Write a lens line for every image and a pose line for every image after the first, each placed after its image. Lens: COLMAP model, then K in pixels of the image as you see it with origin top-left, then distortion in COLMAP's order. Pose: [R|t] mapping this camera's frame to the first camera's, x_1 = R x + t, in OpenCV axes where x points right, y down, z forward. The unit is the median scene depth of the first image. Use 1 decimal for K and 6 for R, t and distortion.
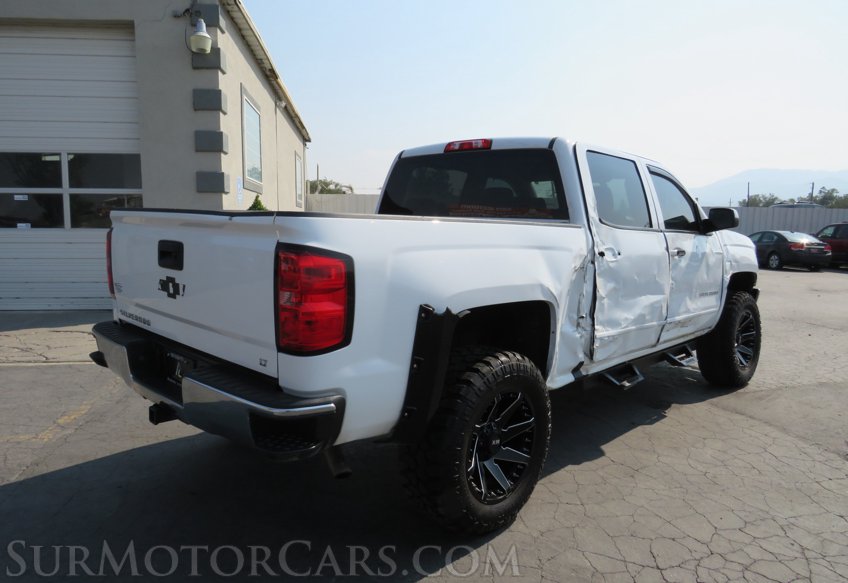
lens RADIAL K [[601.0, 0, 420.2], [0, 601.0, 291.7], [0, 0, 1]] dist [-0.042738, 0.012761]
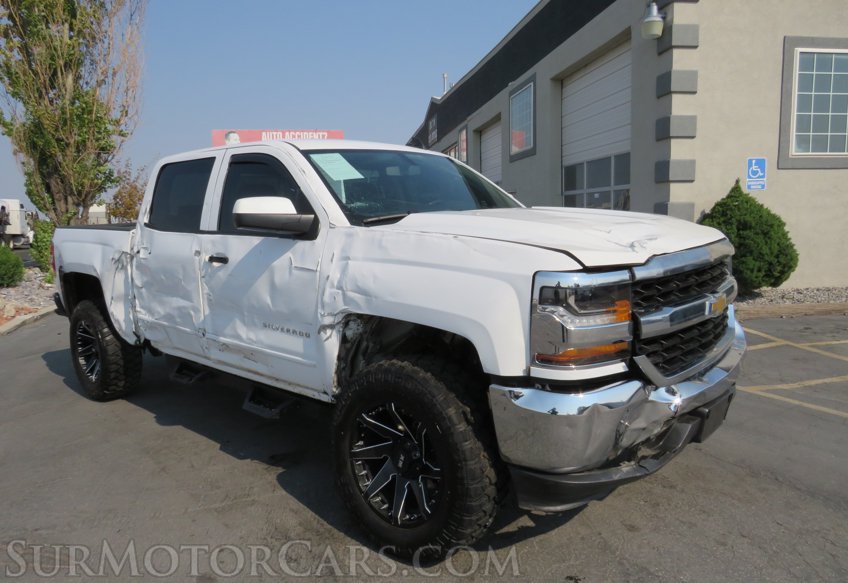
lens RADIAL K [[601.0, 0, 421.4], [0, 601.0, 290.8], [0, 0, 1]] dist [-0.042738, 0.012761]
pose [[0.035024, 0.110752, -0.993231, 1.479599], [-0.087557, 0.990359, 0.107345, -0.157758], [0.995544, 0.083204, 0.044384, 1.459864]]
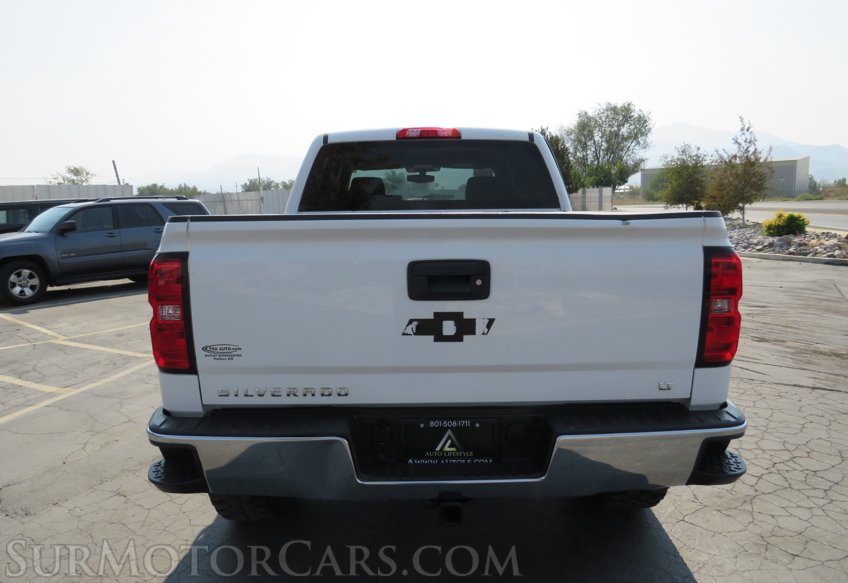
lens RADIAL K [[601.0, 0, 415.2], [0, 601.0, 297.8], [0, 0, 1]] dist [-0.042738, 0.012761]
pose [[0.710699, -0.140309, 0.689362, -0.667938], [0.116650, 0.989847, 0.081209, -0.074183], [-0.693758, 0.022699, 0.719851, 0.376454]]
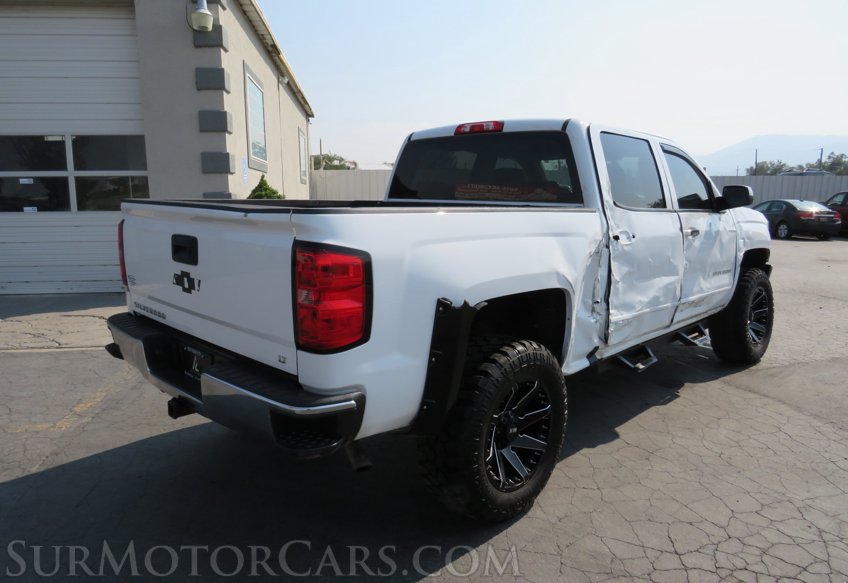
lens RADIAL K [[601.0, 0, 420.4], [0, 601.0, 286.8], [0, 0, 1]] dist [-0.042738, 0.012761]
pose [[0.999837, -0.015489, -0.009294, -0.012299], [0.015820, 0.999201, 0.036709, -0.021665], [0.008718, -0.036850, 0.999283, 0.004603]]
